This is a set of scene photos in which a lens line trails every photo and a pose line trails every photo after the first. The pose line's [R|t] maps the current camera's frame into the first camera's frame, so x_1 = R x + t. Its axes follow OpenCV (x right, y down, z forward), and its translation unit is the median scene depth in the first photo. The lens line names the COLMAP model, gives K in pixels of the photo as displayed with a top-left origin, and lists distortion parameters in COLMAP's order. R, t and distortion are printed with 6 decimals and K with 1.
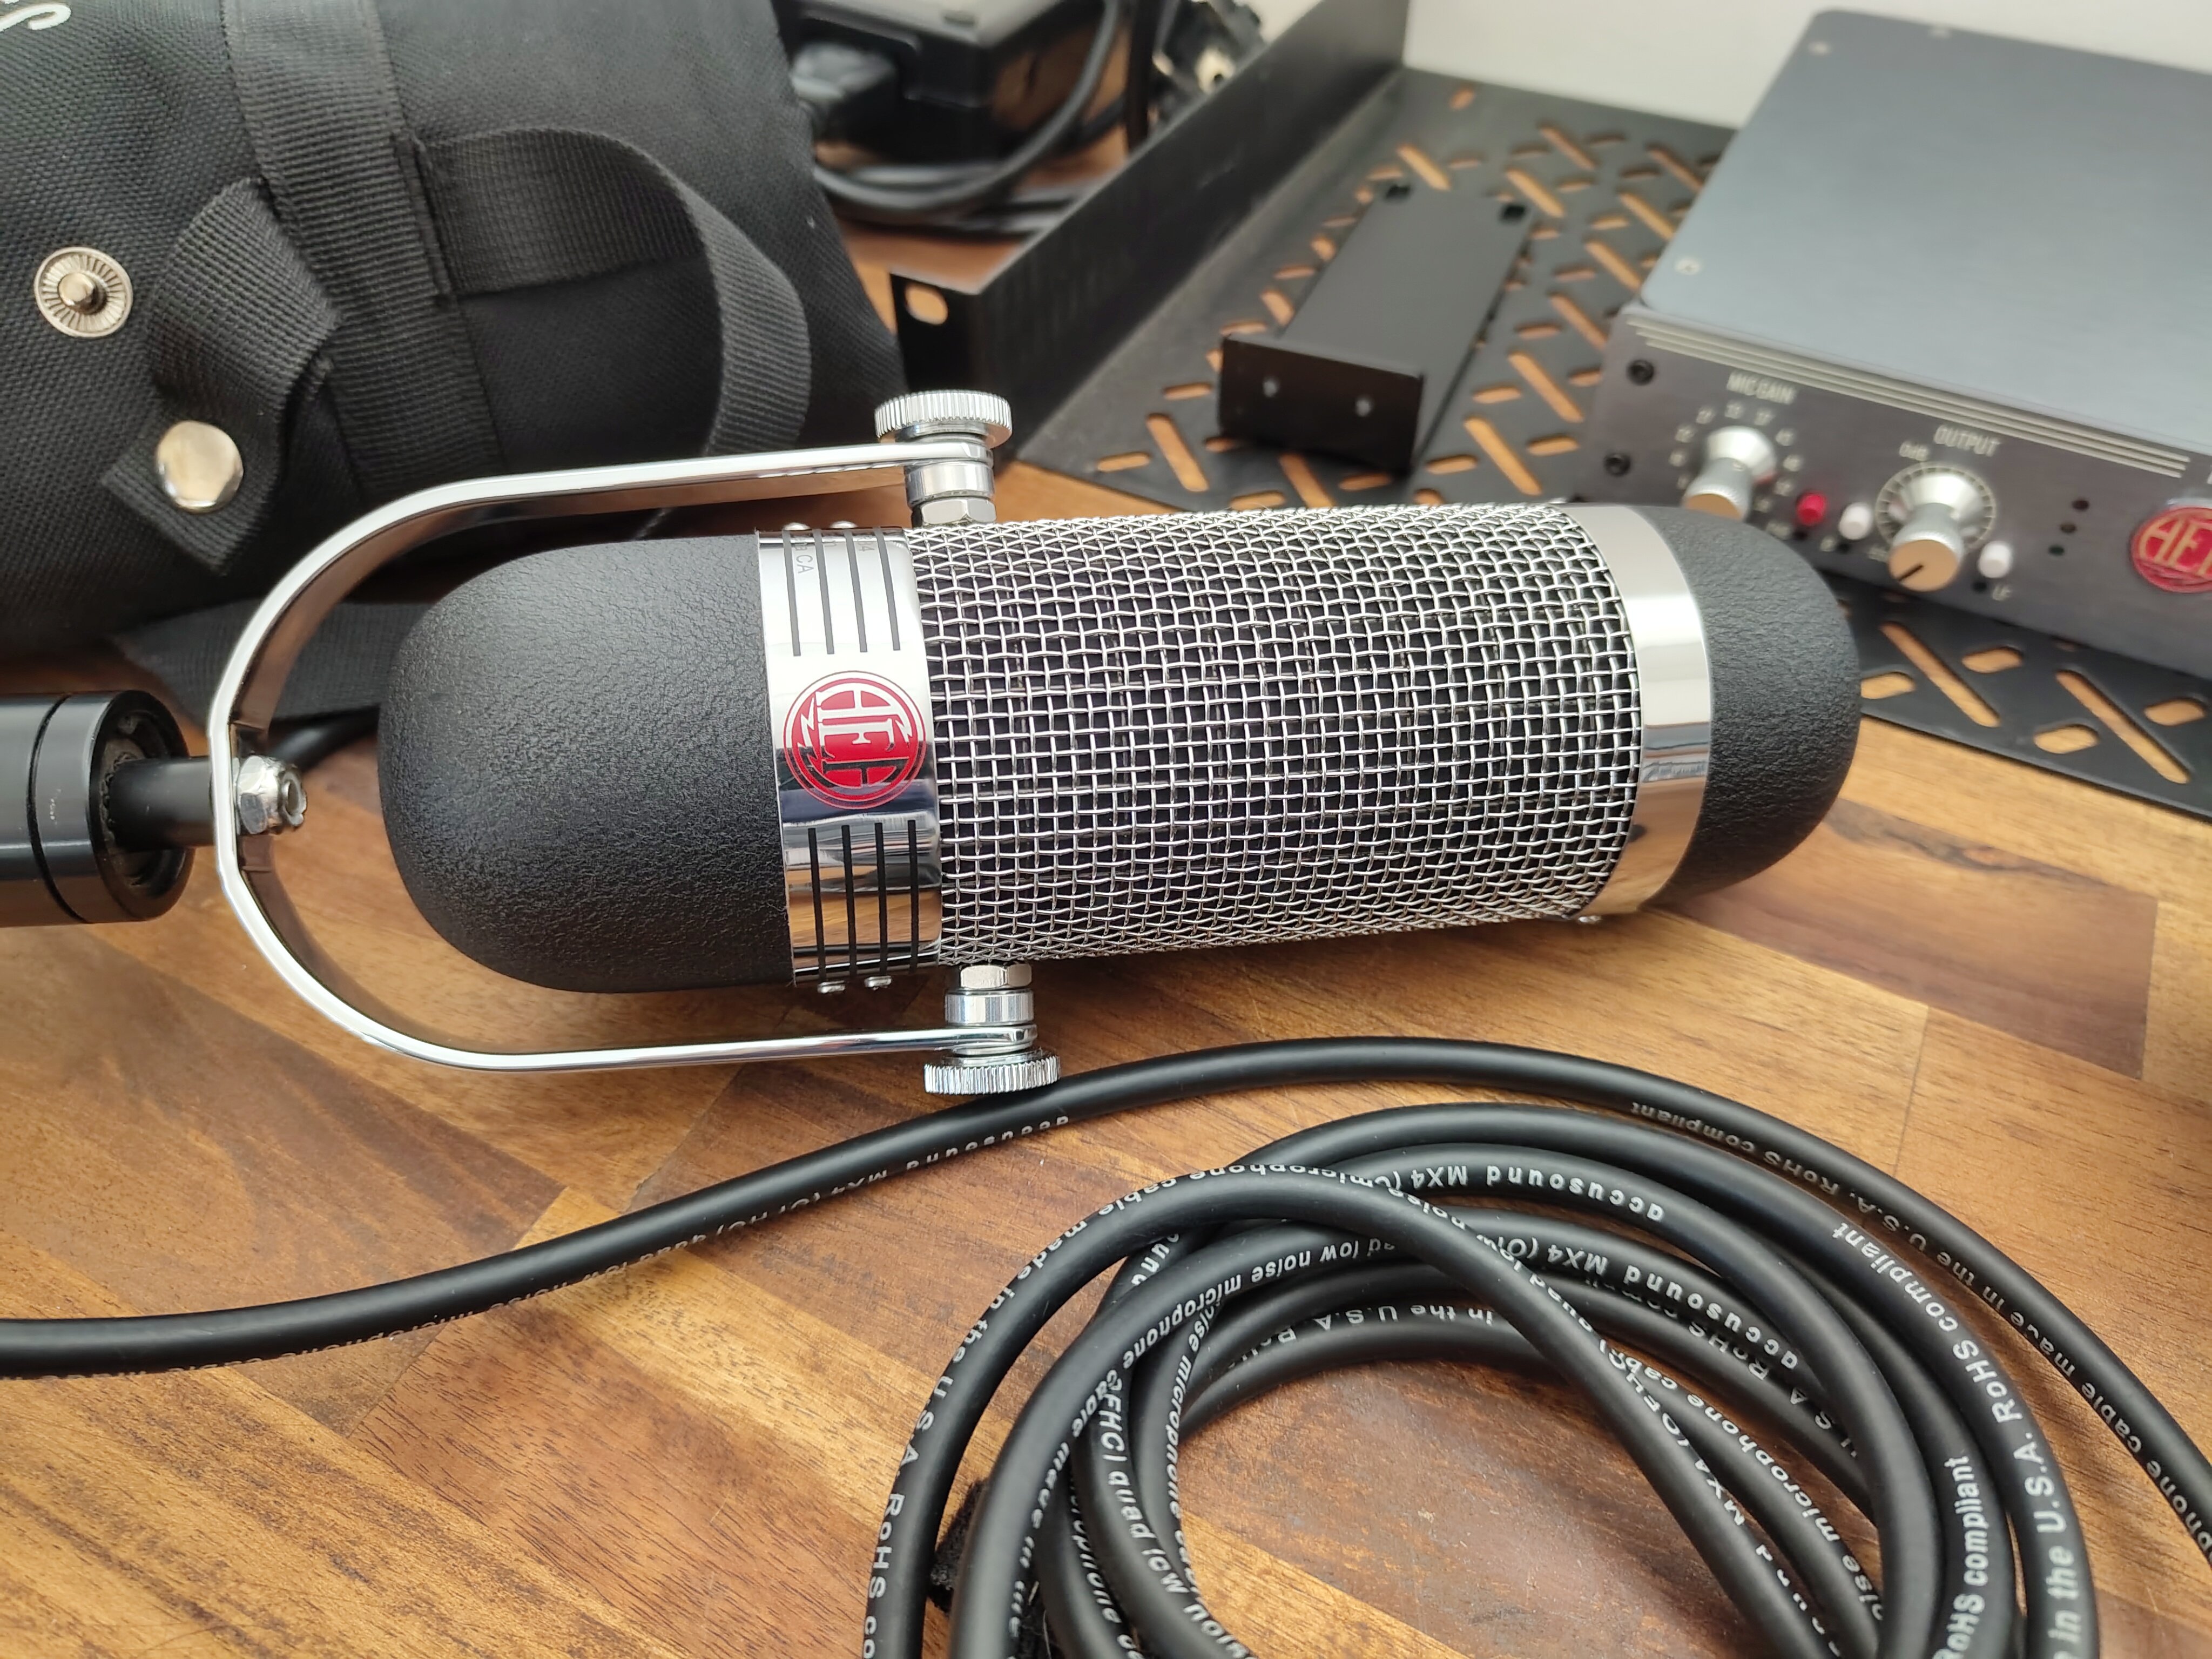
lens RADIAL K [[1573.1, 0, 1102.7], [0, 1573.1, 832.3], [0, 0, 1]] dist [-0.016528, 0.010754]
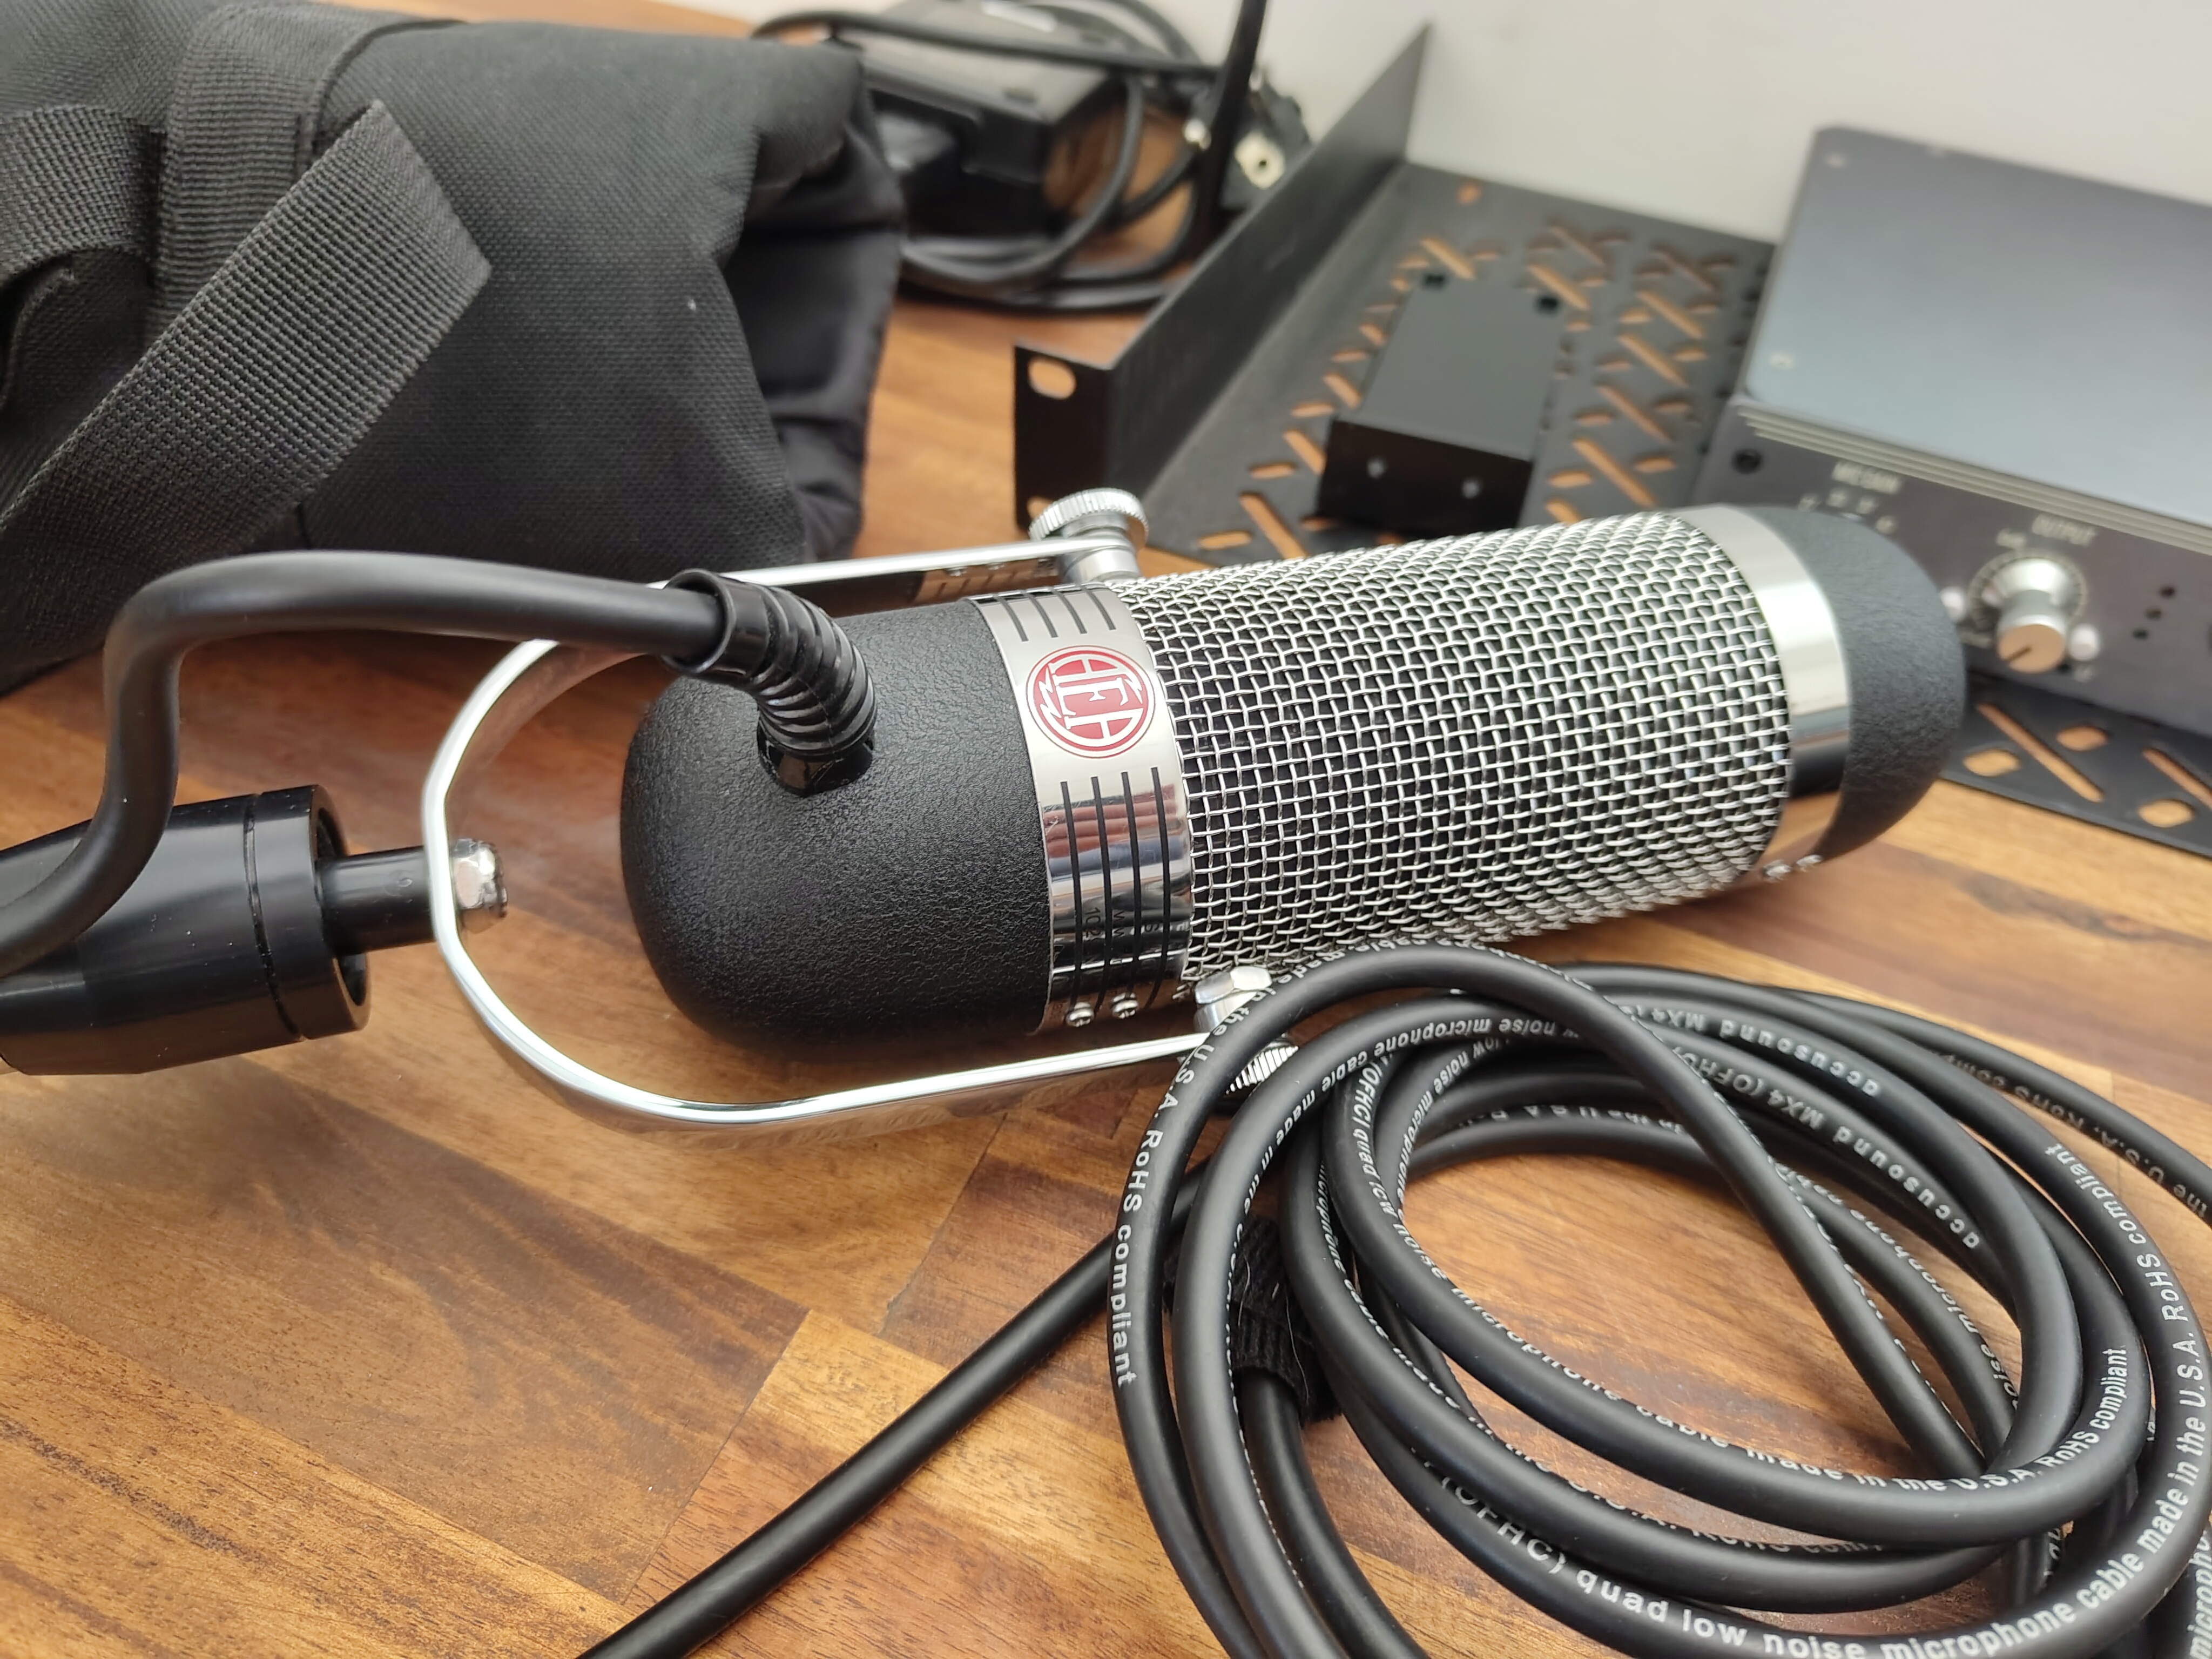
lens RADIAL K [[1573.1, 0, 1111.0], [0, 1573.1, 833.4], [0, 0, 1]] dist [-0.016528, 0.010754]
pose [[0.993454, -0.008154, 0.113945, -0.263974], [0.013343, 0.998905, -0.044847, -0.010202], [-0.113454, 0.046074, 0.992474, 0.047310]]
